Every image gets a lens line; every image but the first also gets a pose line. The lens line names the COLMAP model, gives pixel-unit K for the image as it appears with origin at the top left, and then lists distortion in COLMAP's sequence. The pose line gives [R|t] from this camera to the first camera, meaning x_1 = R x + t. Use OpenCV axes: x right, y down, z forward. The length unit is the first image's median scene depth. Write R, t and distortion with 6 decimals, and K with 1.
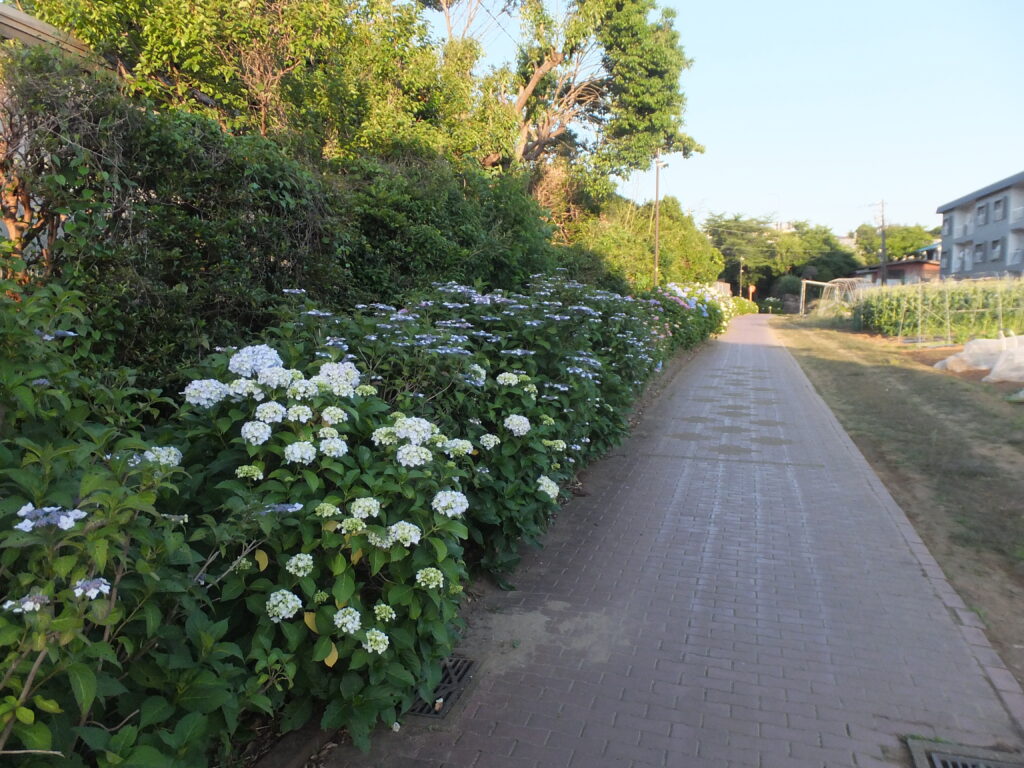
lens RADIAL K [[780.0, 0, 512.0], [0, 780.0, 384.0], [0, 0, 1]] dist [-0.019290, 0.009463]
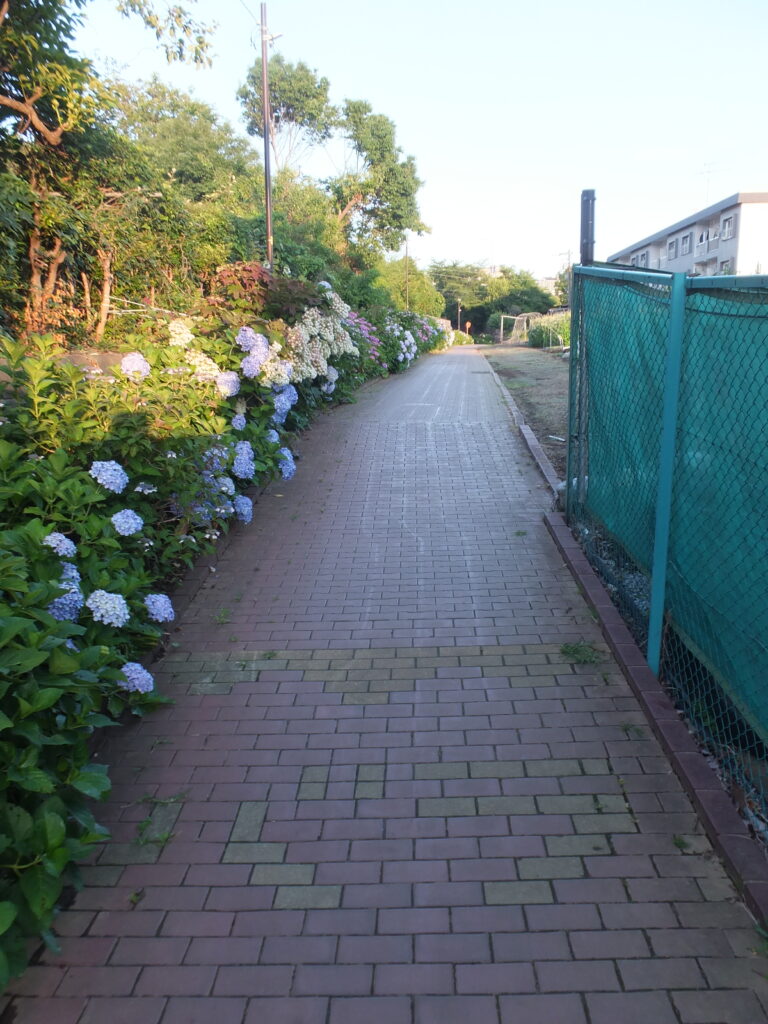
lens RADIAL K [[784.6, 0, 384.0], [0, 784.6, 512.0], [0, 0, 1]] dist [-0.015207, -0.001142]
pose [[0.982525, -0.055782, 0.177576, -0.092208], [0.037120, 0.993594, 0.106738, 0.054495], [-0.182393, -0.098281, 0.978301, -0.340490]]
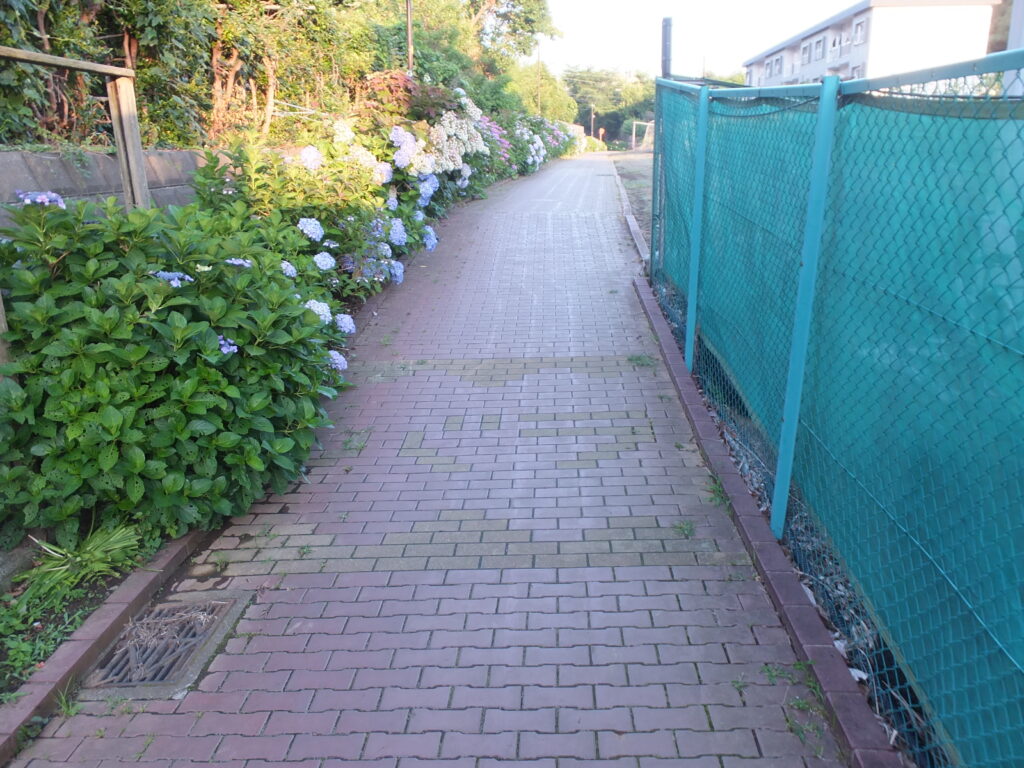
lens RADIAL K [[781.5, 0, 515.9], [0, 781.5, 374.0], [0, 0, 1]] dist [0.005519, 0.007198]
pose [[0.983074, -0.060905, 0.172788, -0.096579], [0.030608, 0.984470, 0.172864, 0.059904], [-0.180632, -0.164649, 0.969671, -0.373933]]
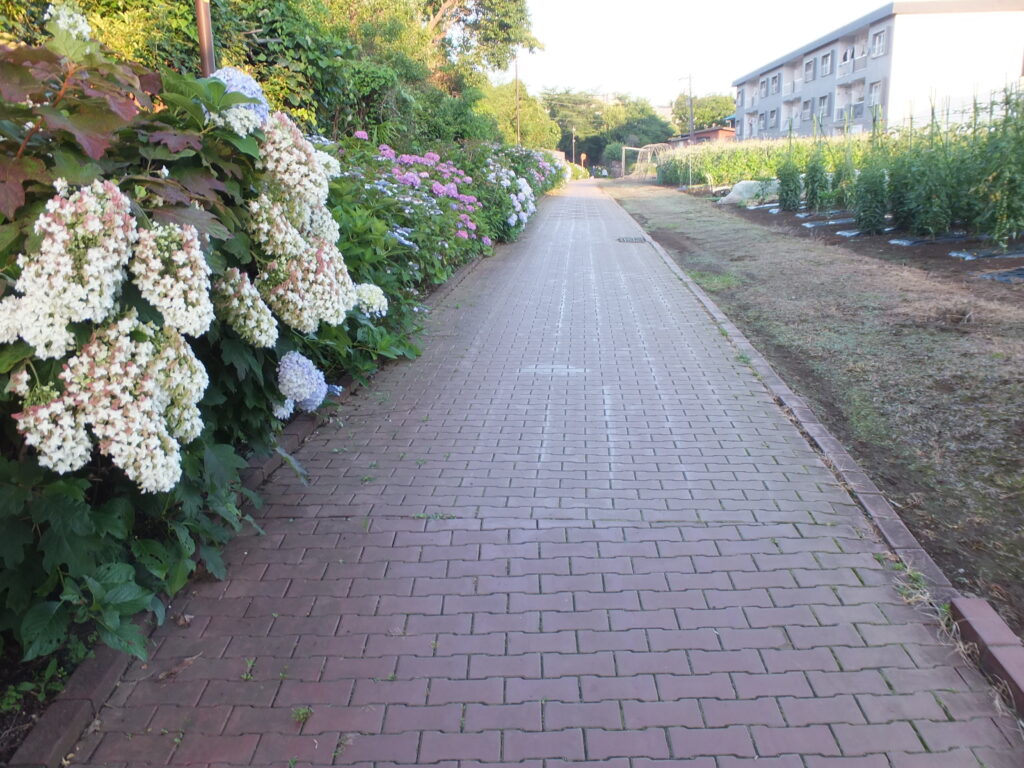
lens RADIAL K [[781.5, 0, 515.9], [0, 781.5, 374.0], [0, 0, 1]] dist [0.005519, 0.007198]
pose [[0.976926, -0.077045, 0.199197, -0.064098], [0.048242, 0.988165, 0.145608, 0.032705], [-0.208058, -0.132639, 0.969081, -0.207570]]
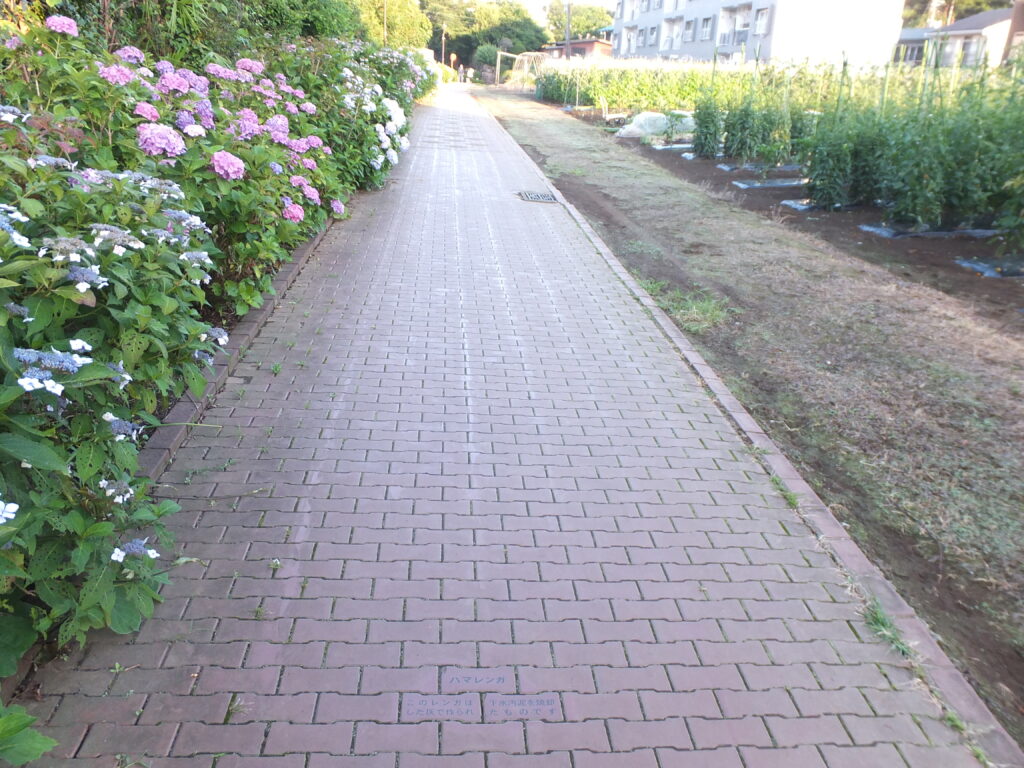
lens RADIAL K [[780.0, 0, 512.0], [0, 780.0, 384.0], [0, 0, 1]] dist [-0.019290, 0.009463]
pose [[0.930040, -0.080587, 0.358513, -0.050312], [-0.022658, 0.961222, 0.274844, 0.019457], [-0.366760, -0.263739, 0.892149, -0.139130]]
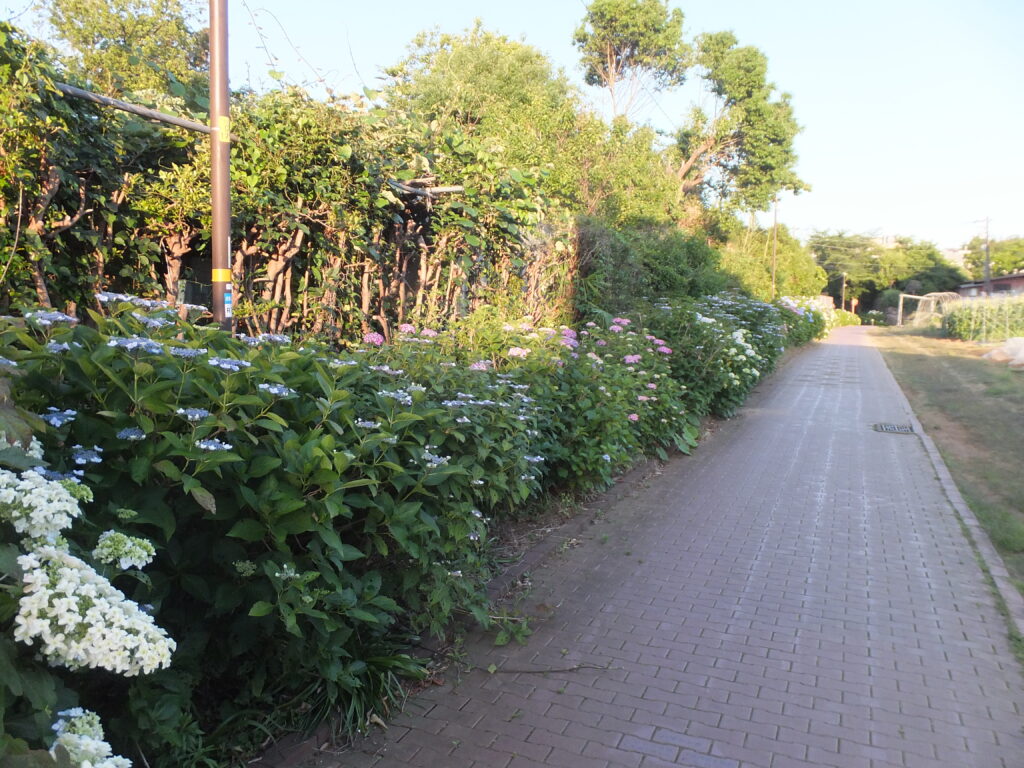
lens RADIAL K [[784.6, 0, 512.0], [0, 784.6, 384.0], [0, 0, 1]] dist [-0.015207, -0.001142]
pose [[0.993108, 0.017327, -0.115918, -0.044177], [-0.019191, 0.999703, -0.014988, 0.021424], [0.115624, 0.017109, 0.993146, -0.165477]]
